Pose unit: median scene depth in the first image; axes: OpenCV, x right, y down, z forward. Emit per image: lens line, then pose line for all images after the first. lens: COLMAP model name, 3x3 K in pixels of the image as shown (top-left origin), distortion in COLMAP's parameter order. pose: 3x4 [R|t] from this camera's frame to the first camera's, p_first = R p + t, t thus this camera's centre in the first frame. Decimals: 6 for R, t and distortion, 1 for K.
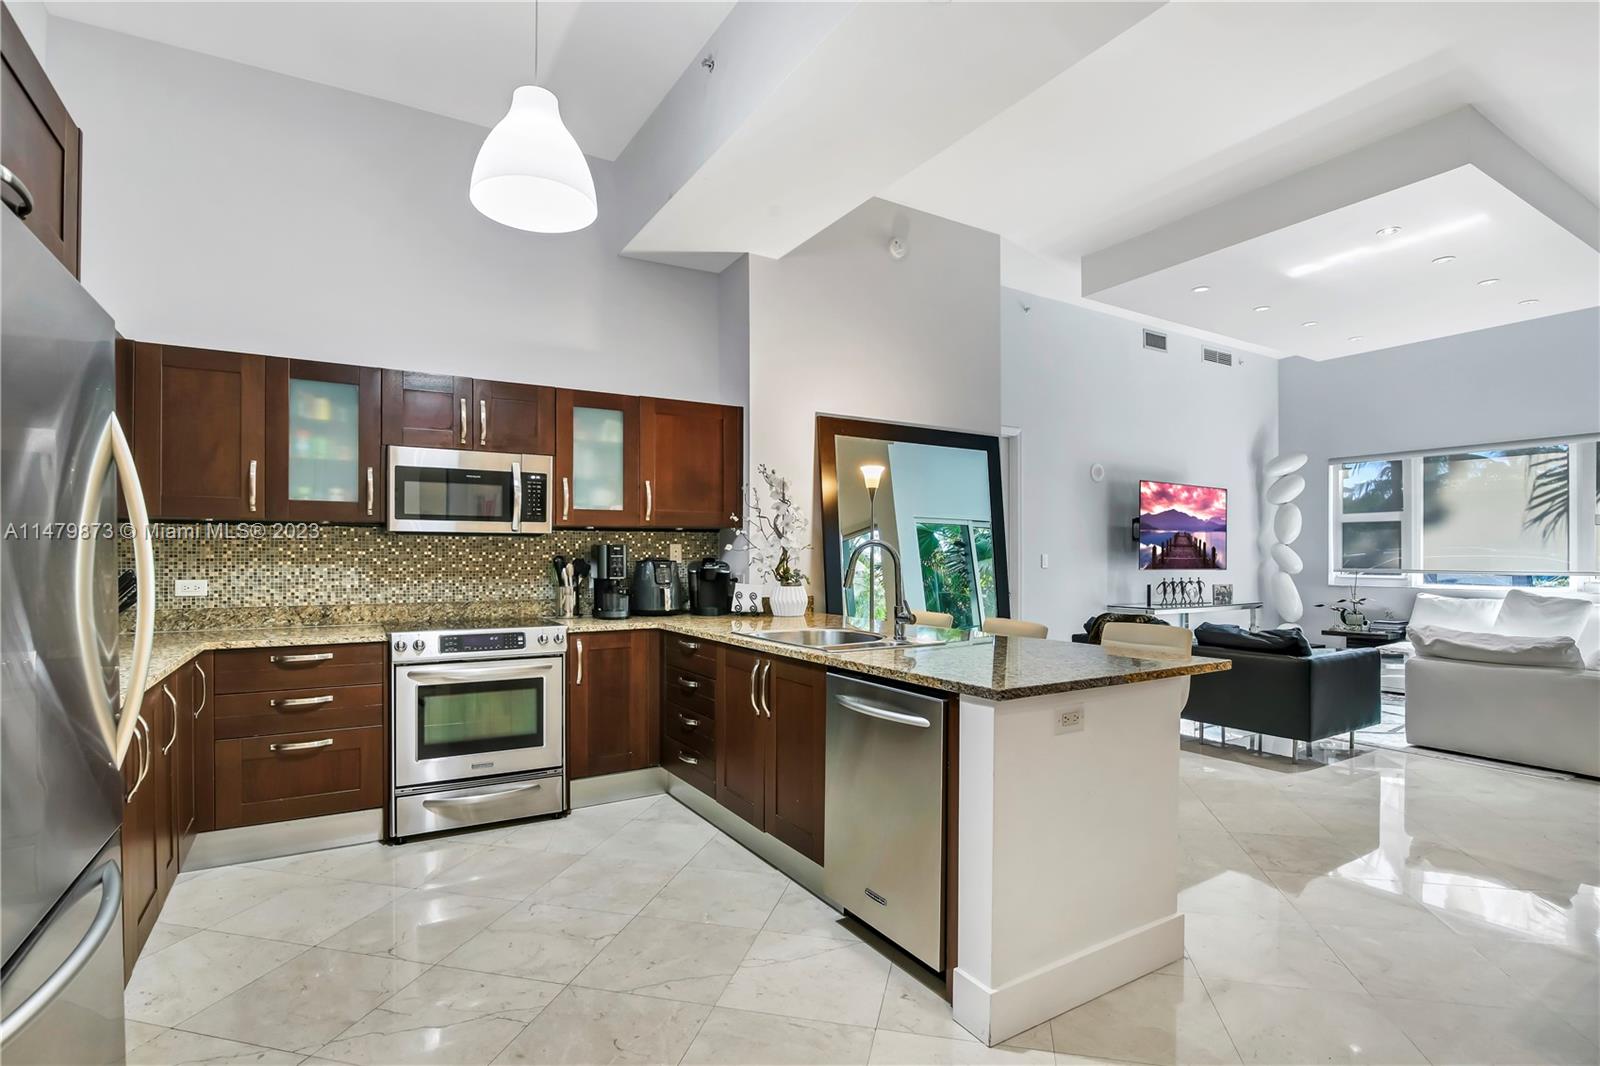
lens RADIAL K [[774.3, 0, 806.7], [0, 774.3, 539.1], [0, 0, 1]] dist [-0.024319, -0.000597]
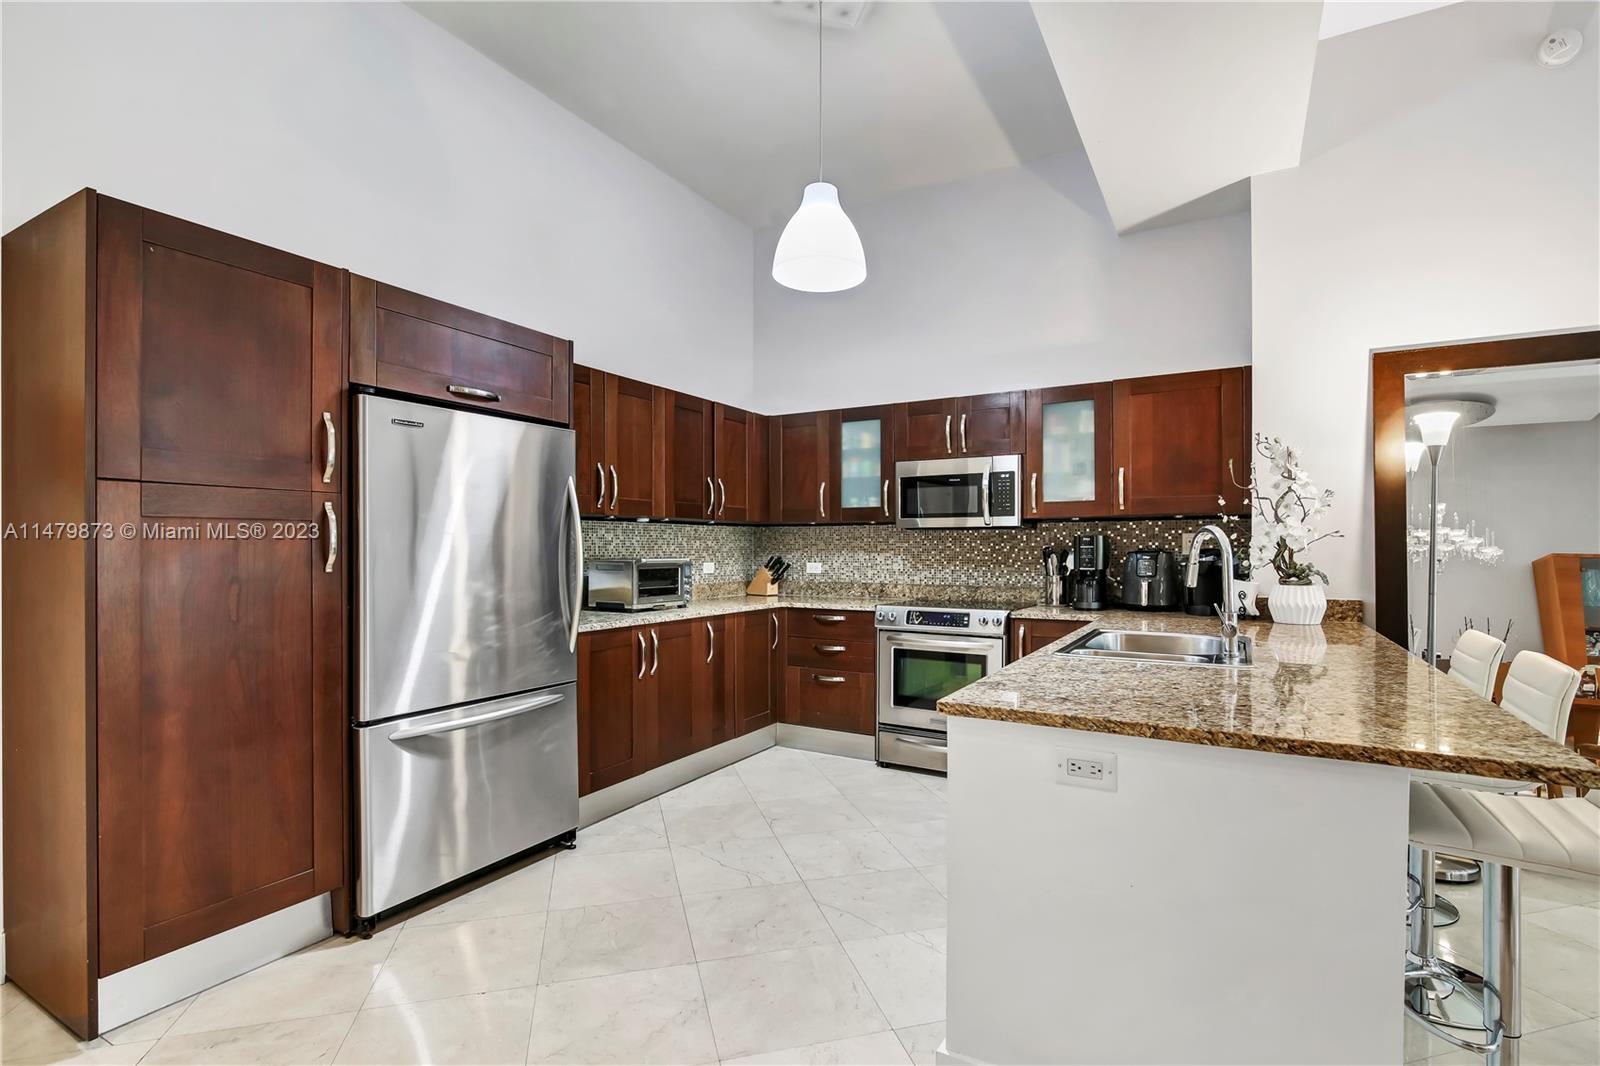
lens RADIAL K [[749.7, 0, 800.0], [0, 749.7, 533.0], [0, 0, 1]] dist [-0.005346, -0.000231]
pose [[0.475649, -0.017126, -0.879468, 0.456934], [0.019287, 0.999773, -0.009038, 0.006266], [0.879423, -0.012664, 0.475872, 0.232807]]
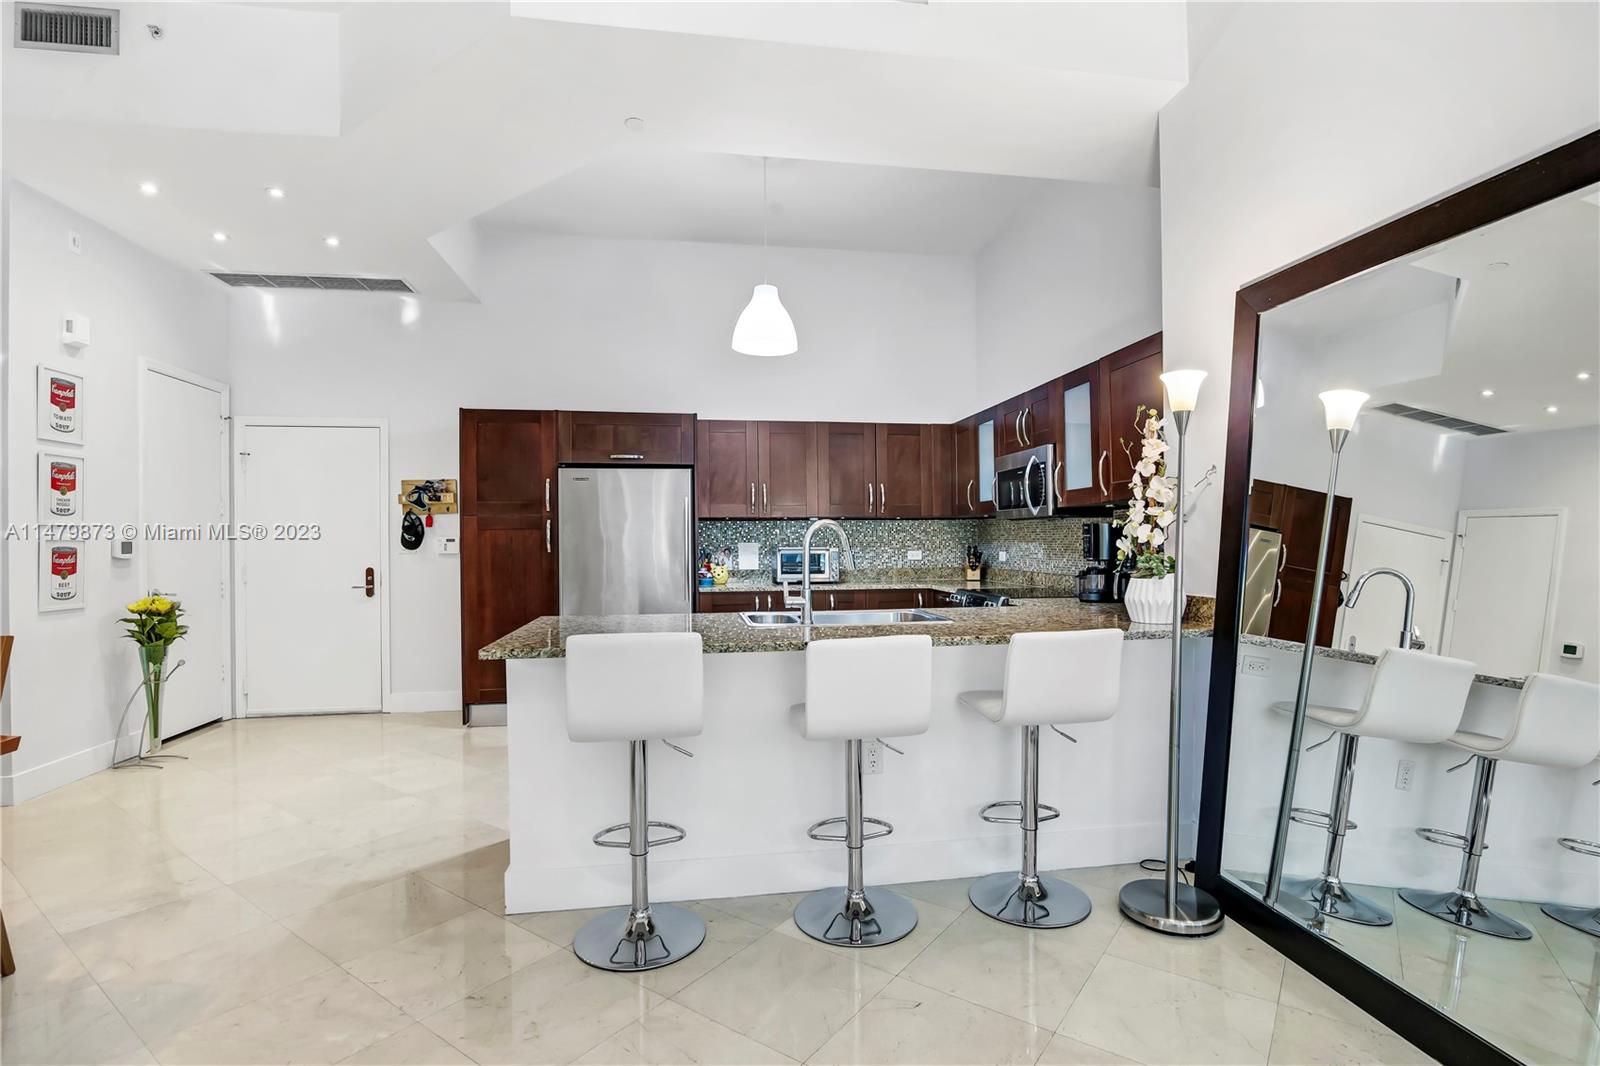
lens RADIAL K [[774.3, 0, 806.7], [0, 774.3, 539.1], [0, 0, 1]] dist [-0.024319, -0.000597]
pose [[-0.381016, 0.000793, -0.924568, 0.822829], [0.027699, 0.999561, -0.010558, 0.028917], [0.924153, -0.029633, -0.380871, 1.119534]]
